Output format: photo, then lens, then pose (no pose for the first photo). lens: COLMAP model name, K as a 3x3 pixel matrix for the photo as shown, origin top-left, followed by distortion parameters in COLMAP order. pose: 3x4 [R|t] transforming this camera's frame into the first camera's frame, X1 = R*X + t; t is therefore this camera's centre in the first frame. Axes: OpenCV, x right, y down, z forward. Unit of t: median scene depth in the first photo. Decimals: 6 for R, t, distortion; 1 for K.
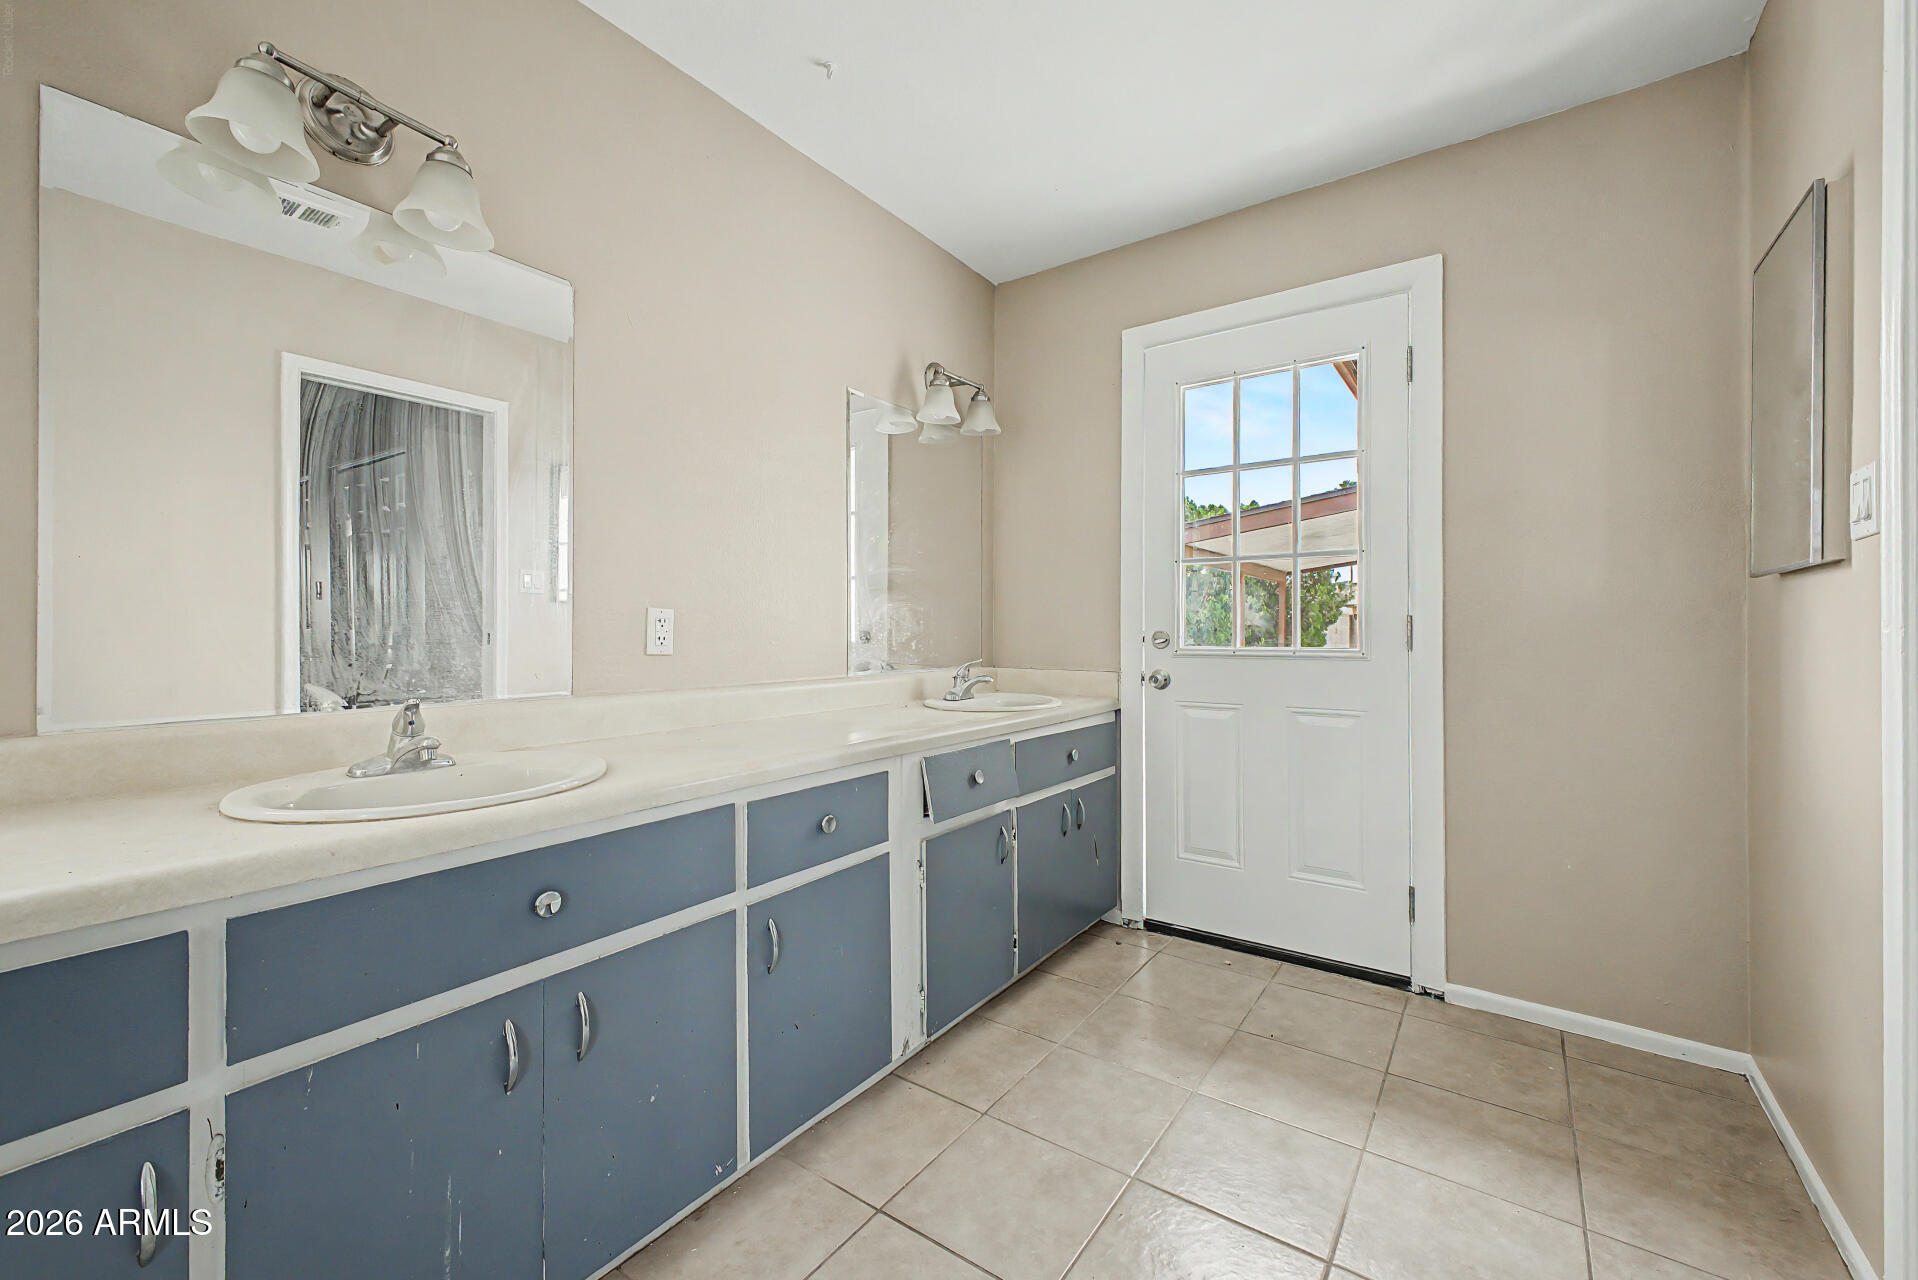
lens RADIAL K [[765.0, 0, 924.1], [0, 765.0, 637.3], [0, 0, 1]] dist [0.017936, -0.004208]
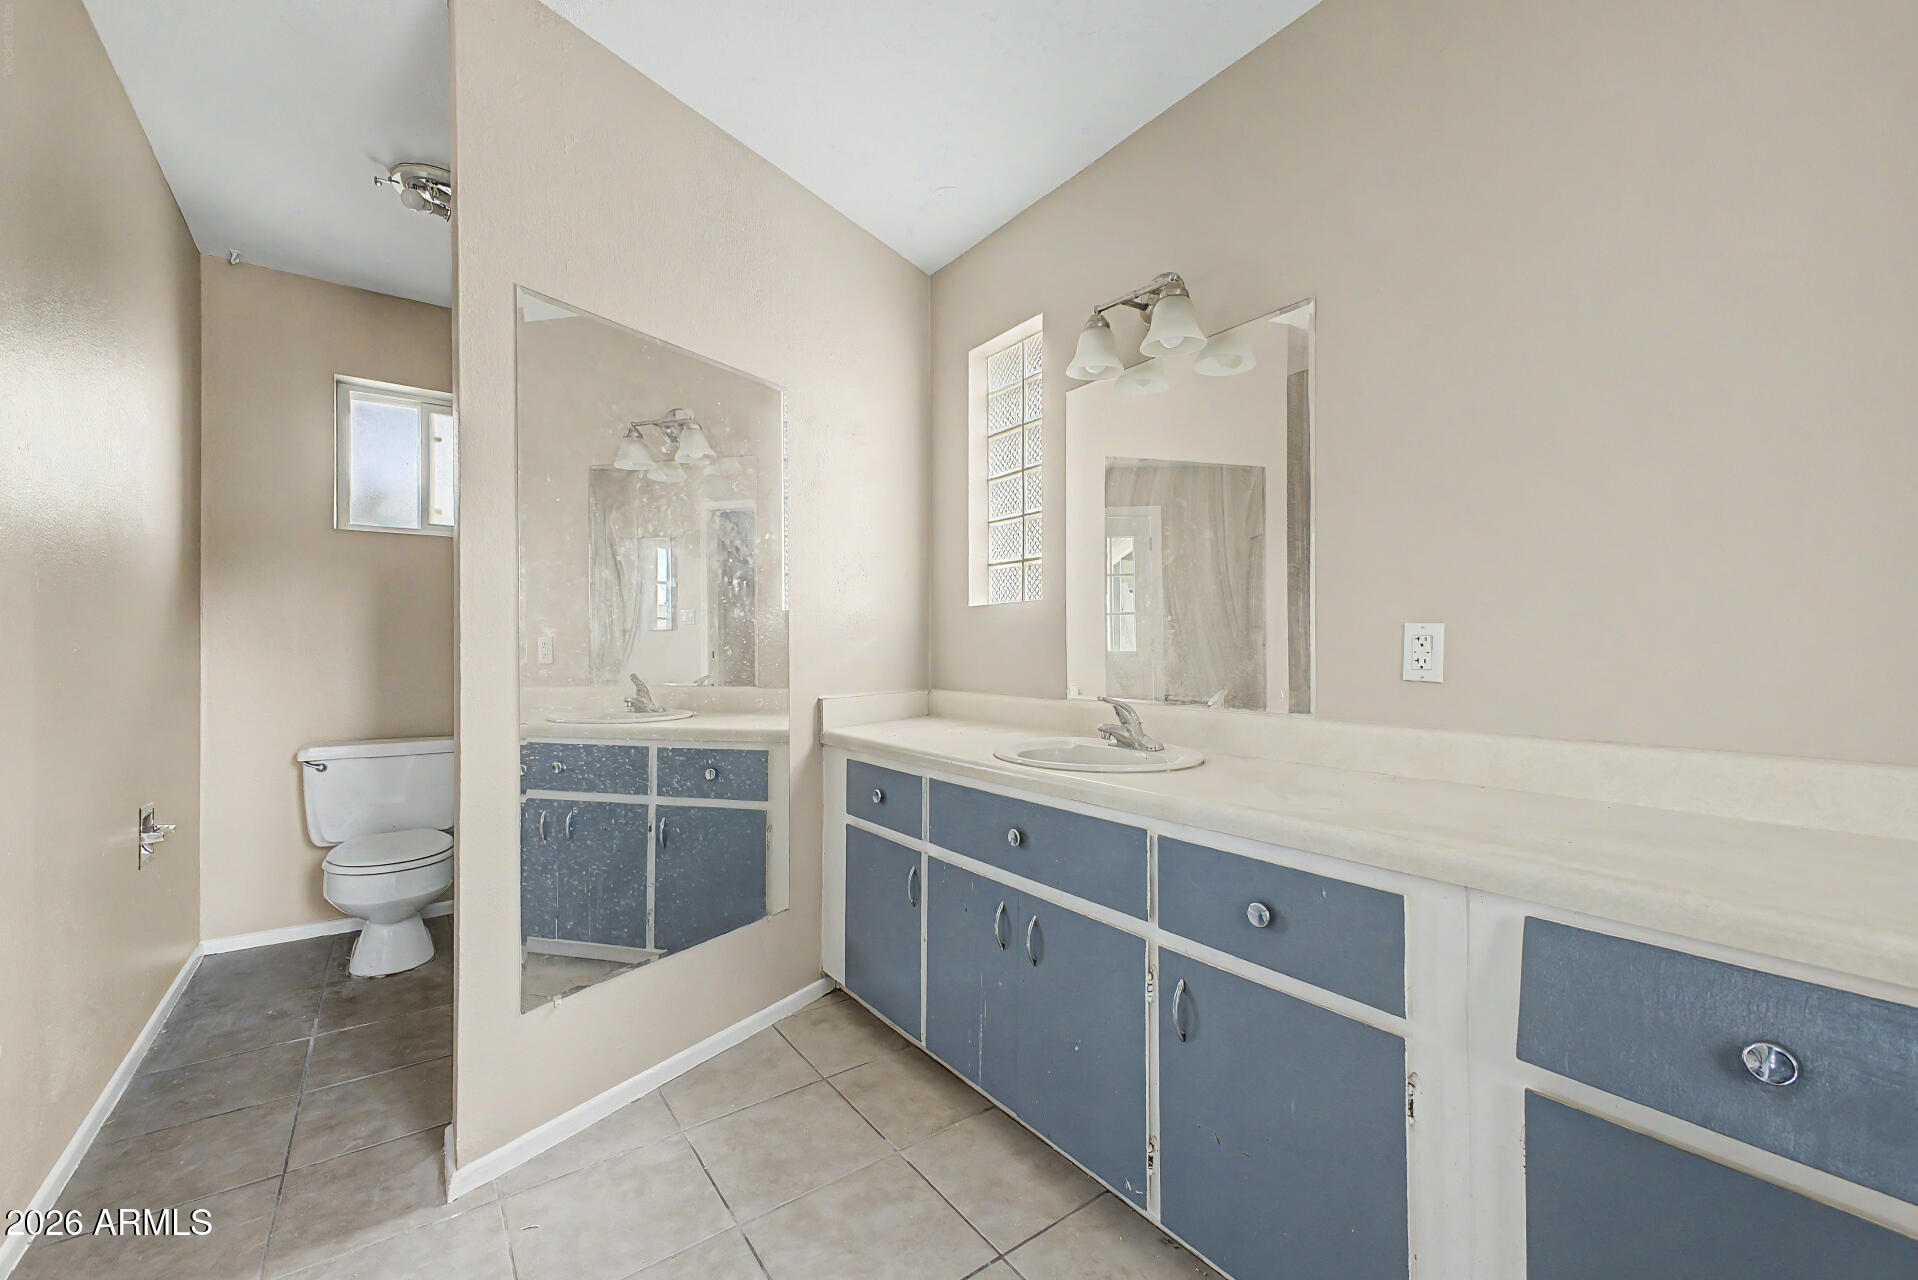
lens RADIAL K [[765.0, 0, 924.1], [0, 765.0, 637.3], [0, 0, 1]] dist [0.017936, -0.004208]
pose [[-0.312652, -0.011343, -0.949800, 0.751121], [-0.008060, 0.999924, -0.009289, -0.015535], [0.949834, 0.004751, -0.312719, 1.011056]]
